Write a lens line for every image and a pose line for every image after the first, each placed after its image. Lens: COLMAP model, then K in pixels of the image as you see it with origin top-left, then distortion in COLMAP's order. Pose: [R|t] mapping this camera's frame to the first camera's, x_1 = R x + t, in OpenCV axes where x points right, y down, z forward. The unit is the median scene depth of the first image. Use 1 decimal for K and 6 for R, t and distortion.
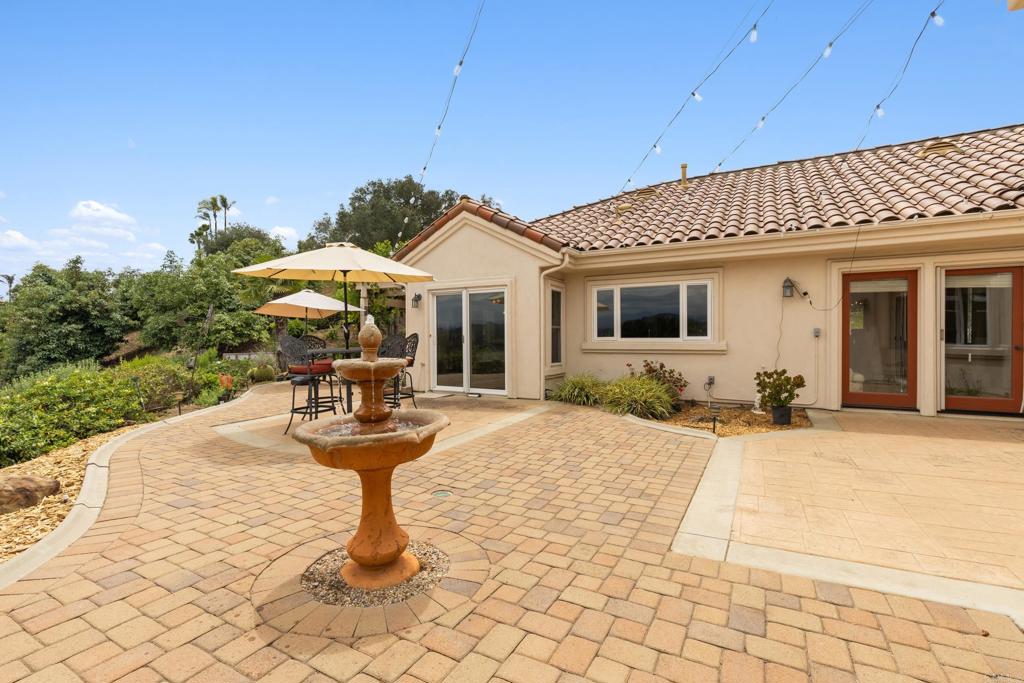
lens RADIAL K [[474.0, 0, 509.9], [0, 474.0, 349.3], [0, 0, 1]] dist [0.017352, -0.000077]
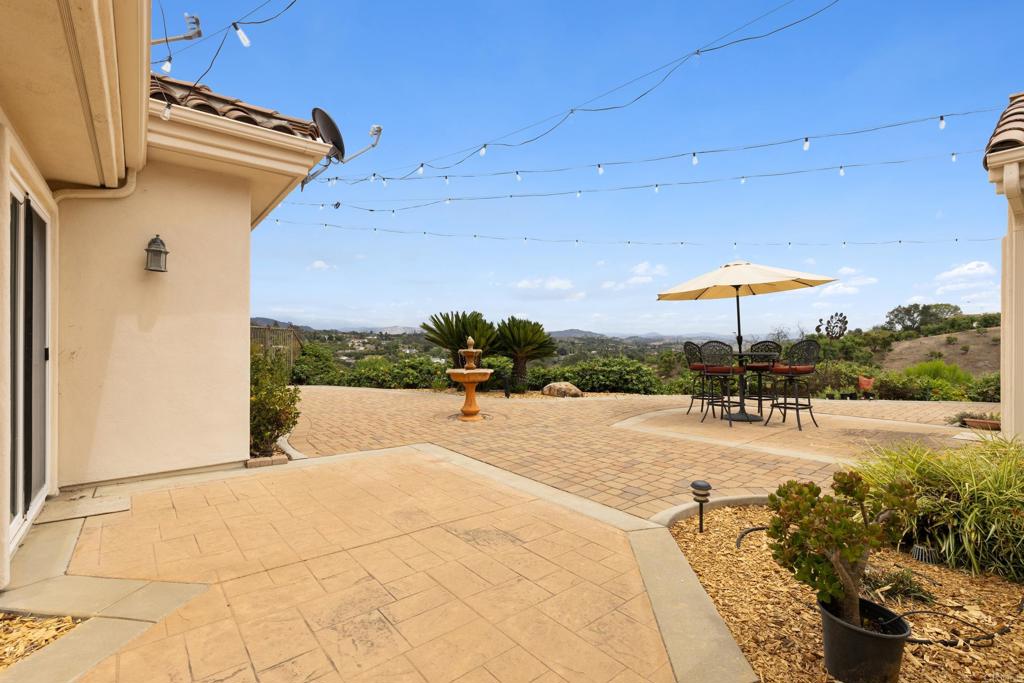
lens RADIAL K [[474.0, 0, 509.3], [0, 474.0, 338.9], [0, 0, 1]] dist [0.017352, -0.000077]
pose [[-0.412351, 0.003895, -0.911017, 0.729629], [-0.015286, 0.999821, 0.011194, -0.027901], [0.910897, 0.018542, -0.412218, 0.750981]]
